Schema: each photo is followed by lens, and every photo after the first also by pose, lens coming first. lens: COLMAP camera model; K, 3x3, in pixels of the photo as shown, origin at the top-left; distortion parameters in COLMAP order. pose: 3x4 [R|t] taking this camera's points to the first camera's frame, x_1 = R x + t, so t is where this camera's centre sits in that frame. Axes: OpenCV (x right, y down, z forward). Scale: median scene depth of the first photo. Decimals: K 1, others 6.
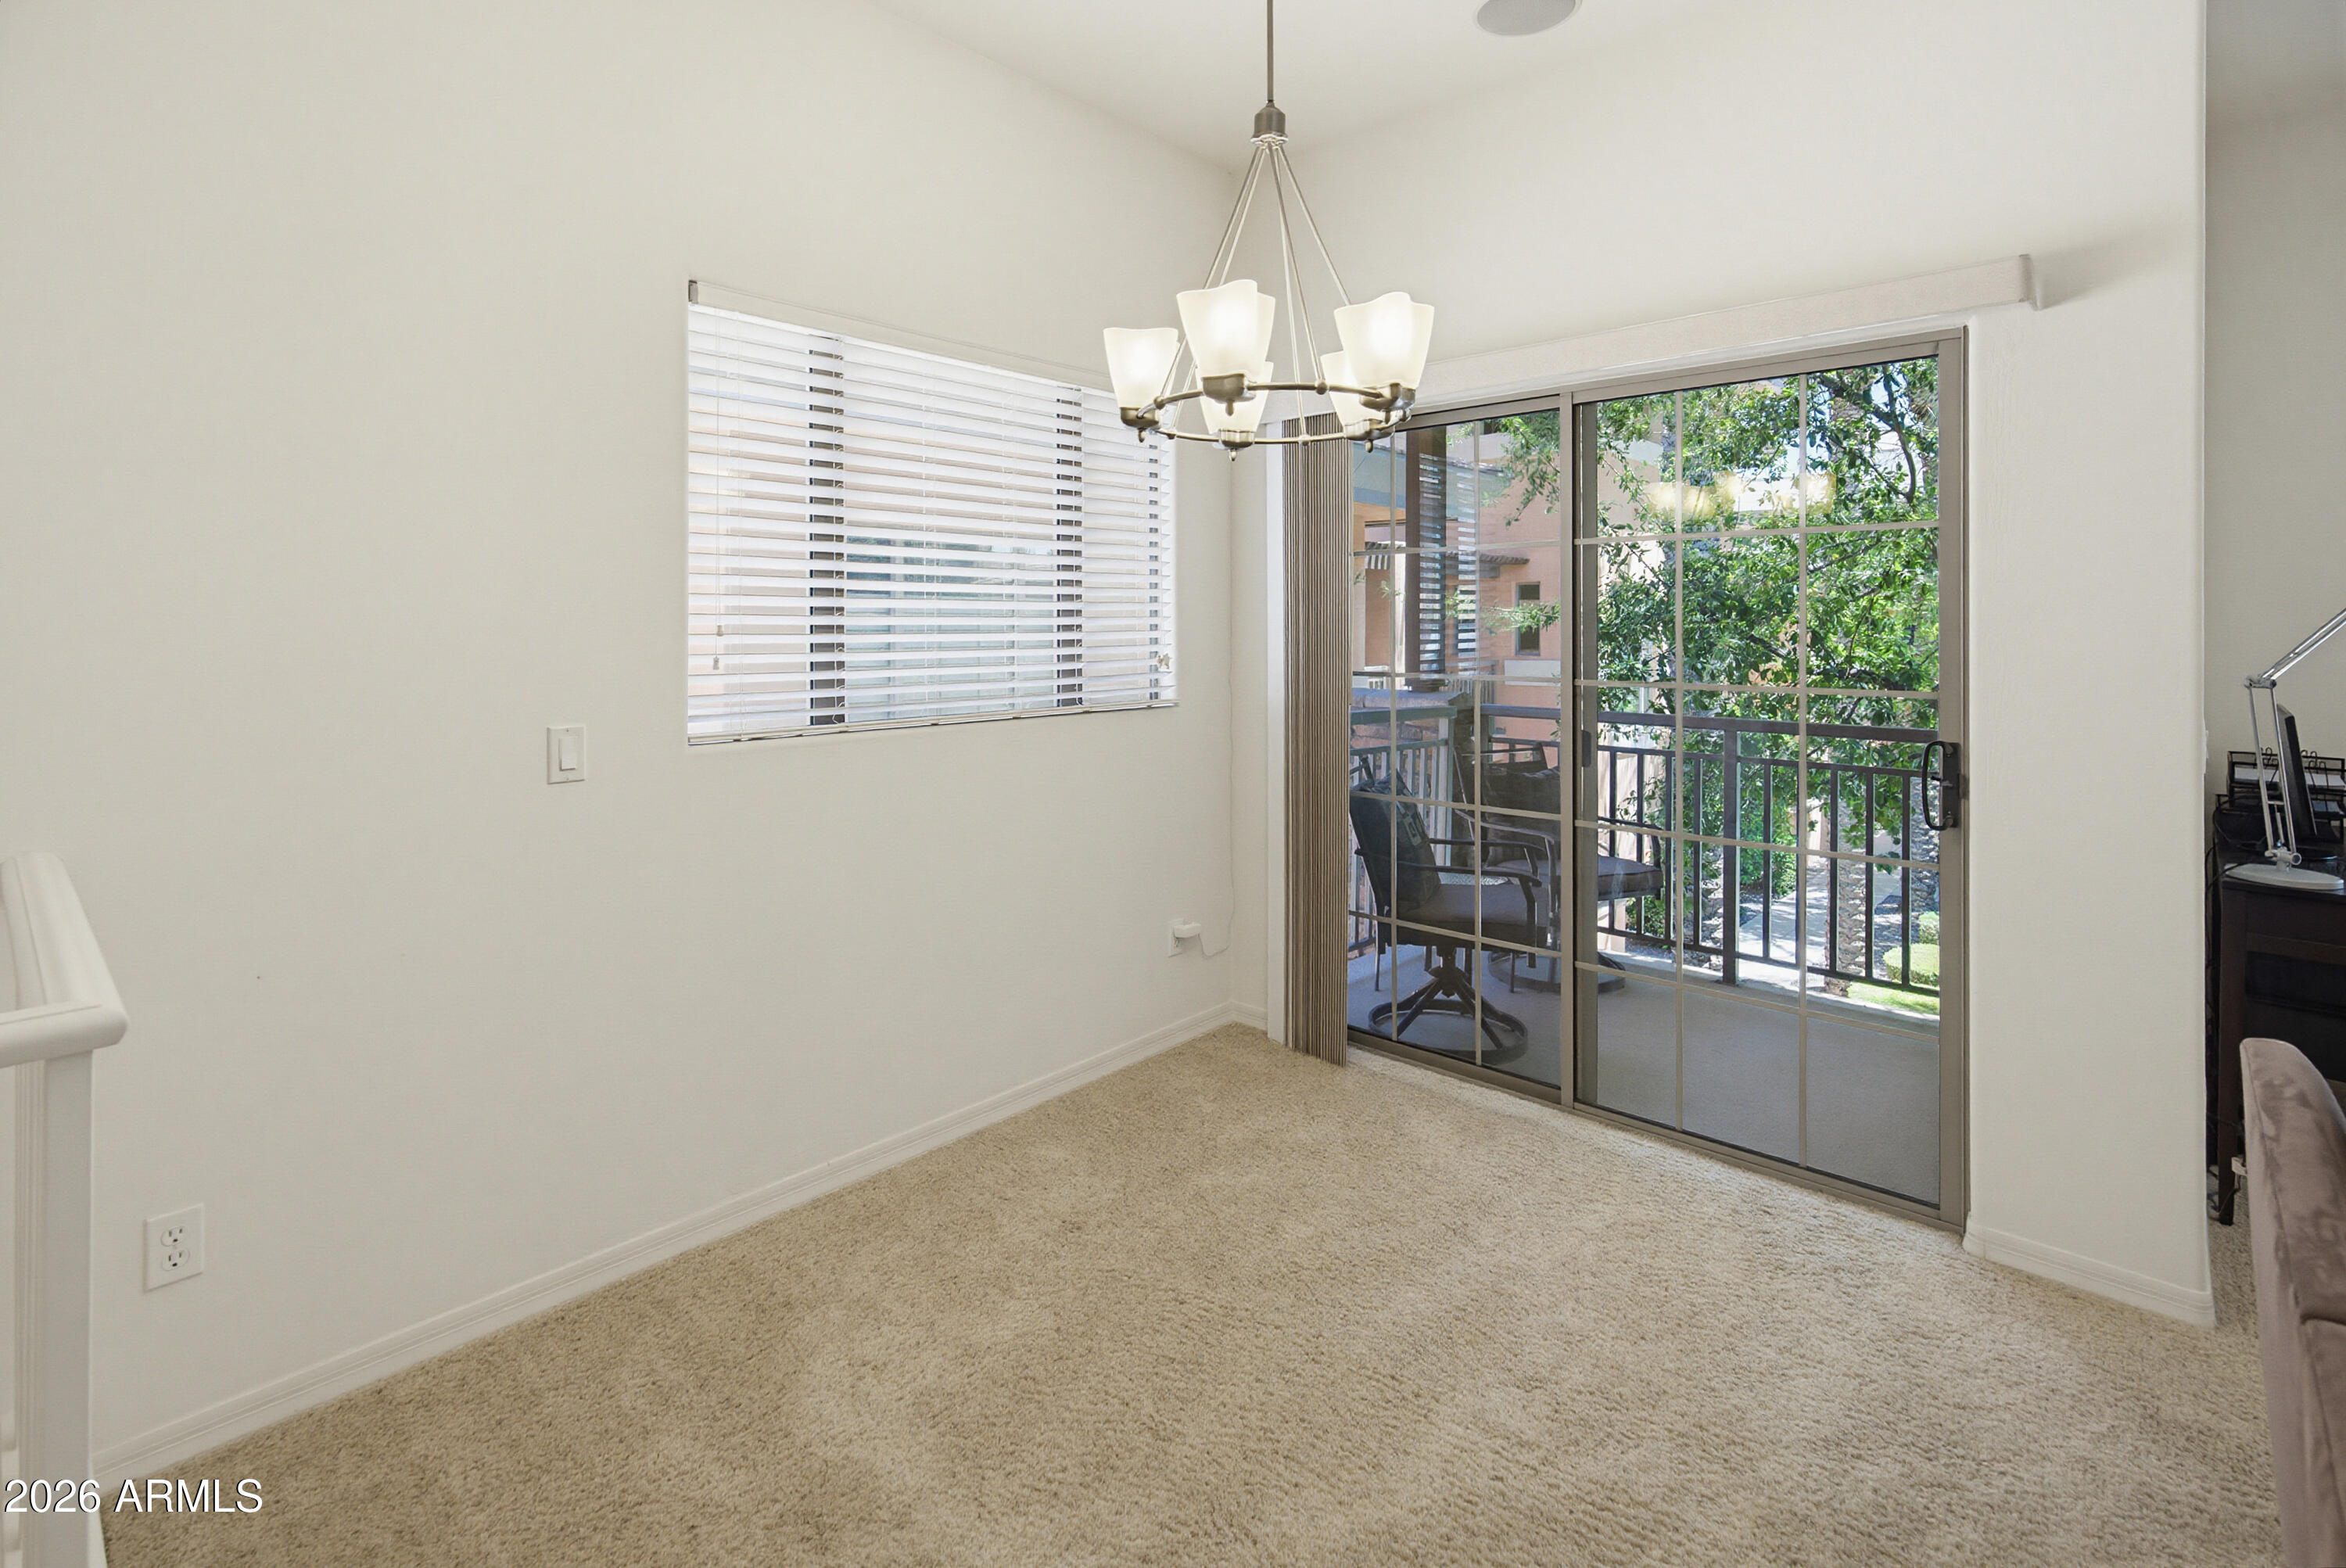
lens RADIAL K [[1094.9, 0, 1177.2], [0, 1094.9, 621.4], [0, 0, 1]] dist [-0.000957, 0.000278]
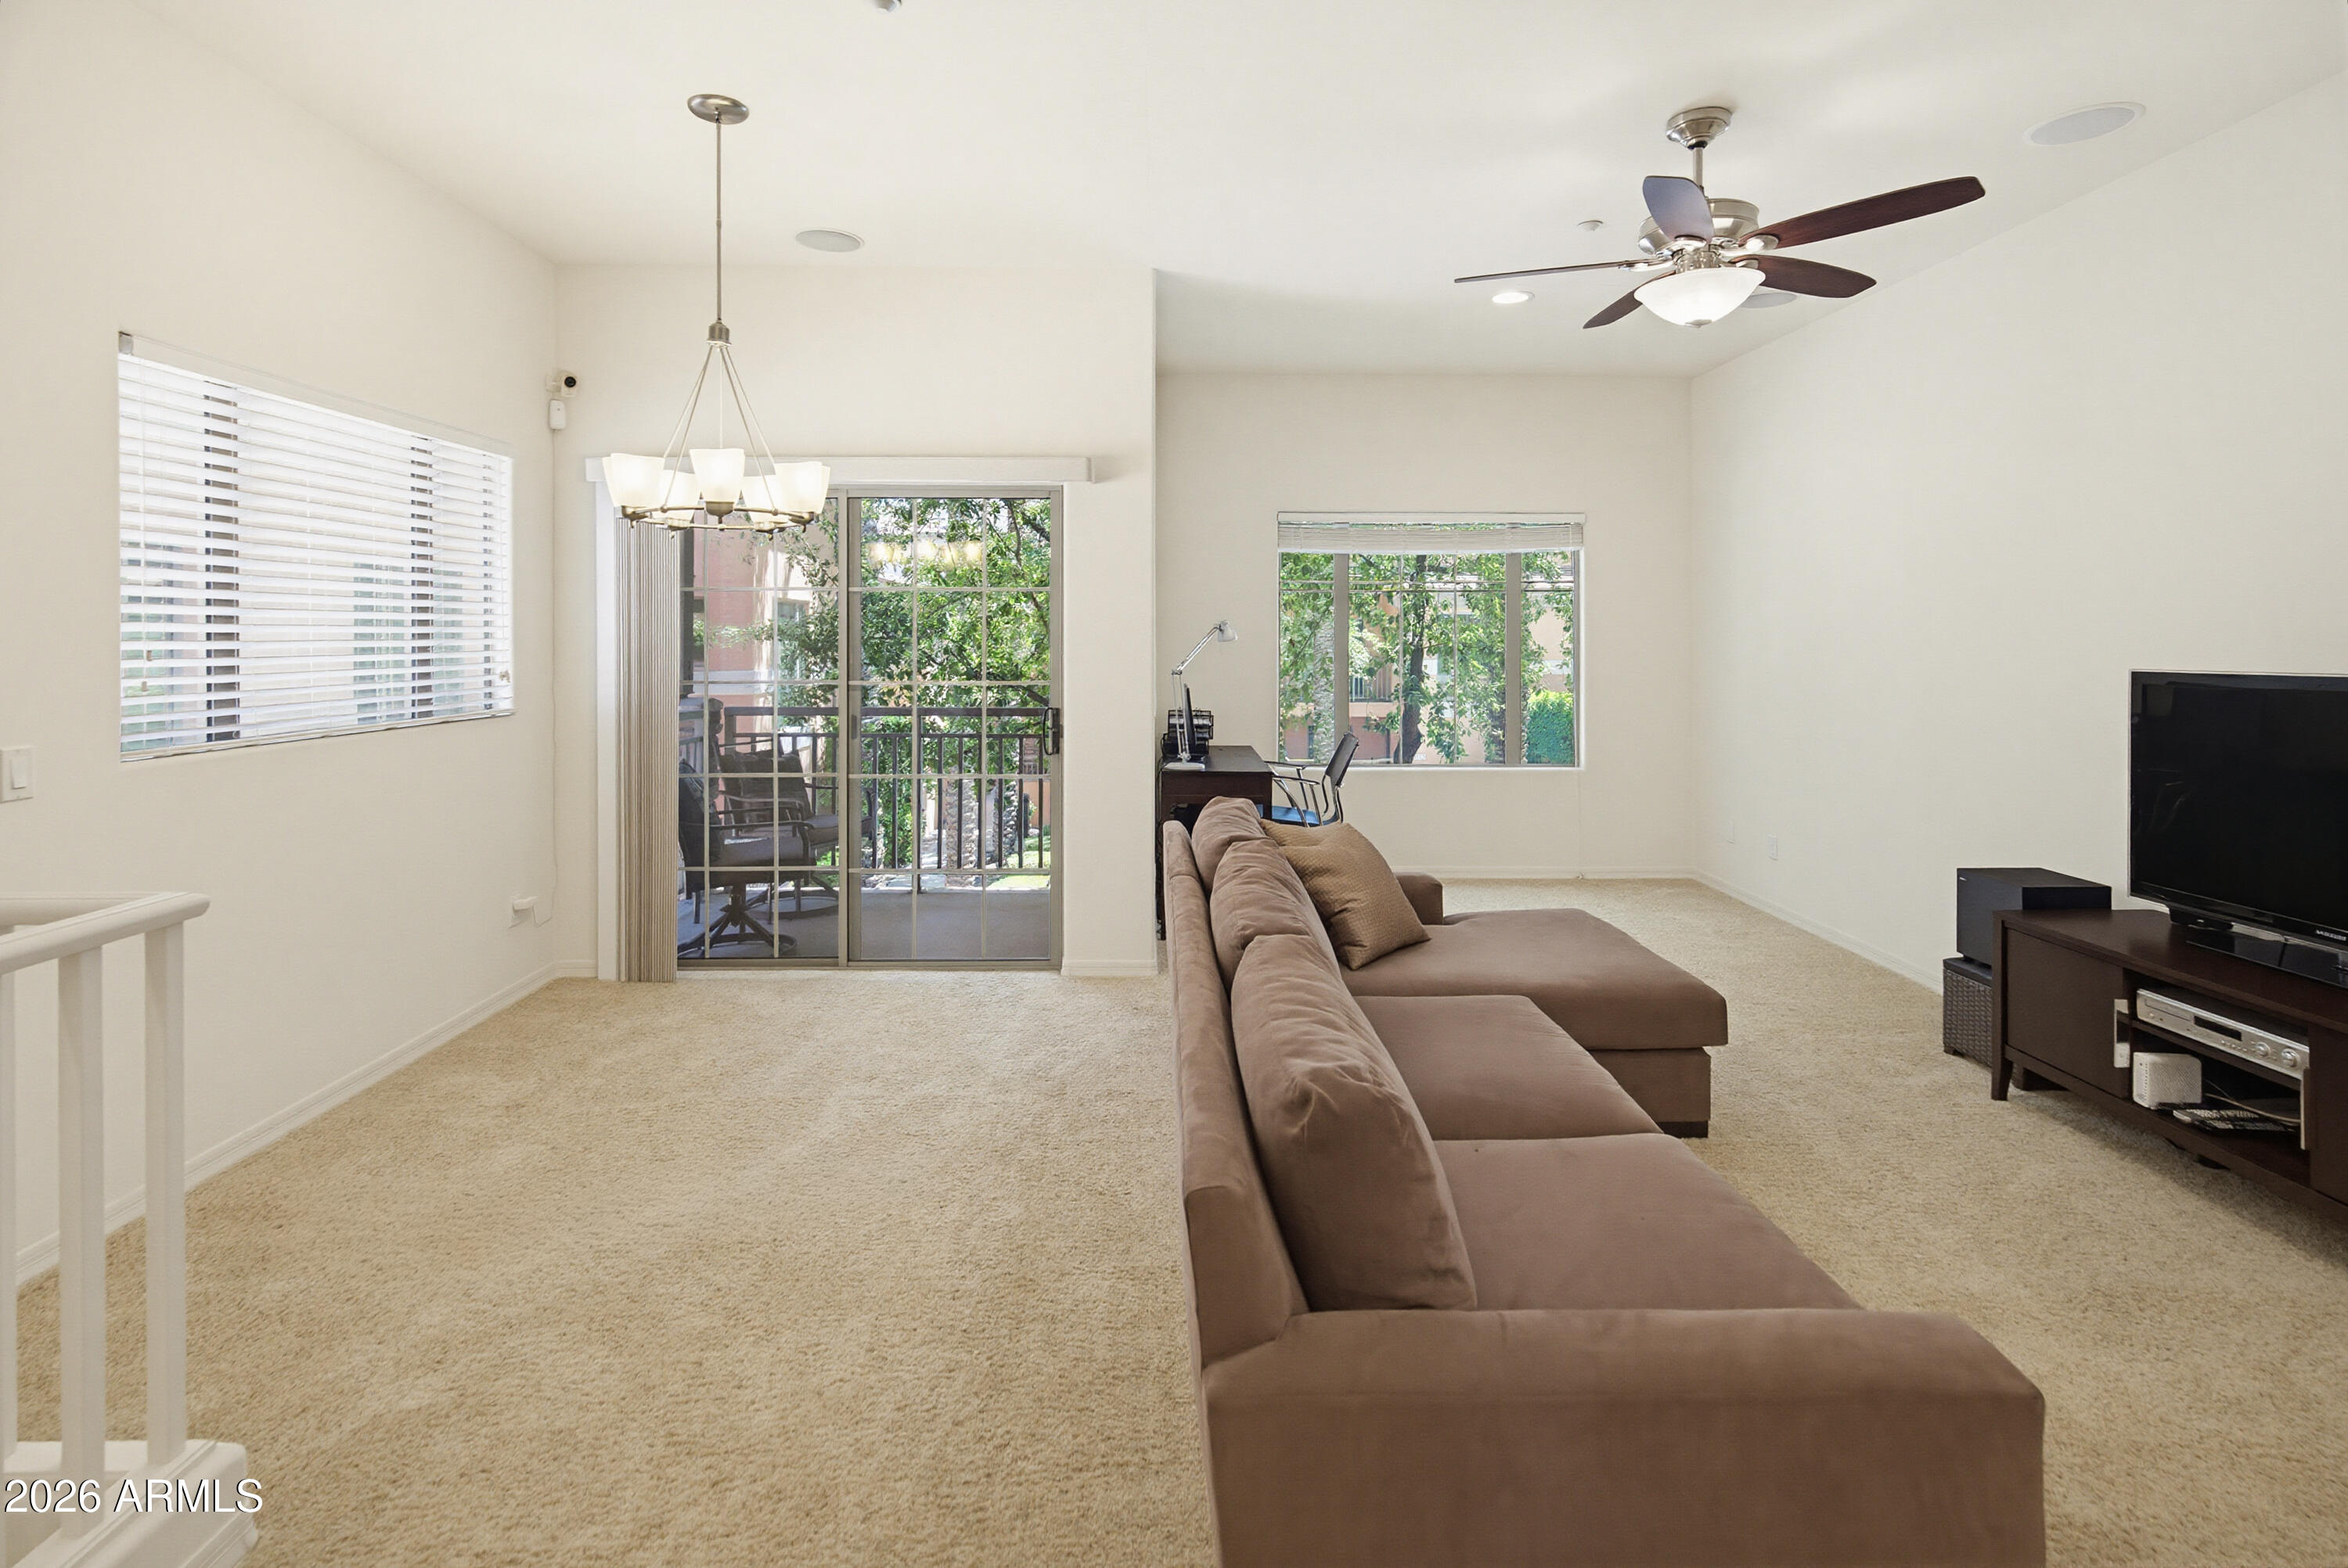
lens RADIAL K [[1097.3, 0, 1176.4], [0, 1097.3, 641.9], [0, 0, 1]] dist [-0.000125, 0.000859]
pose [[0.725646, -0.002786, 0.688062, -0.376508], [-0.004078, 0.999957, 0.008351, -0.016500], [-0.688056, -0.008866, 0.725603, -0.435894]]
